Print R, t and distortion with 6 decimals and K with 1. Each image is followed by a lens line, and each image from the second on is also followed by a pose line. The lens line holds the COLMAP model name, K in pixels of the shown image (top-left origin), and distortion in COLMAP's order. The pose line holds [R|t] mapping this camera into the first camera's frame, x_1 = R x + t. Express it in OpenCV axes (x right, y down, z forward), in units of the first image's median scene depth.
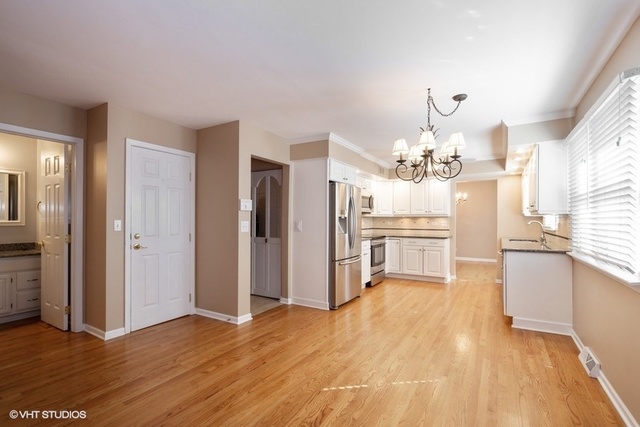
lens RADIAL K [[298.3, 0, 319.6], [0, 298.3, 221.8], [0, 0, 1]] dist [0.000248, -0.000114]
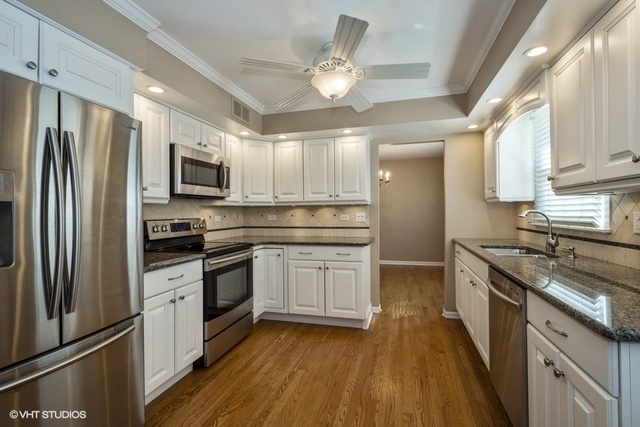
lens RADIAL K [[298.3, 0, 319.6], [0, 298.3, 221.8], [0, 0, 1]] dist [0.000248, -0.000114]
pose [[0.965004, -0.020886, 0.261404, 0.197642], [0.014038, 0.999508, 0.028036, -0.001870], [-0.261861, -0.023385, 0.964822, 0.484395]]
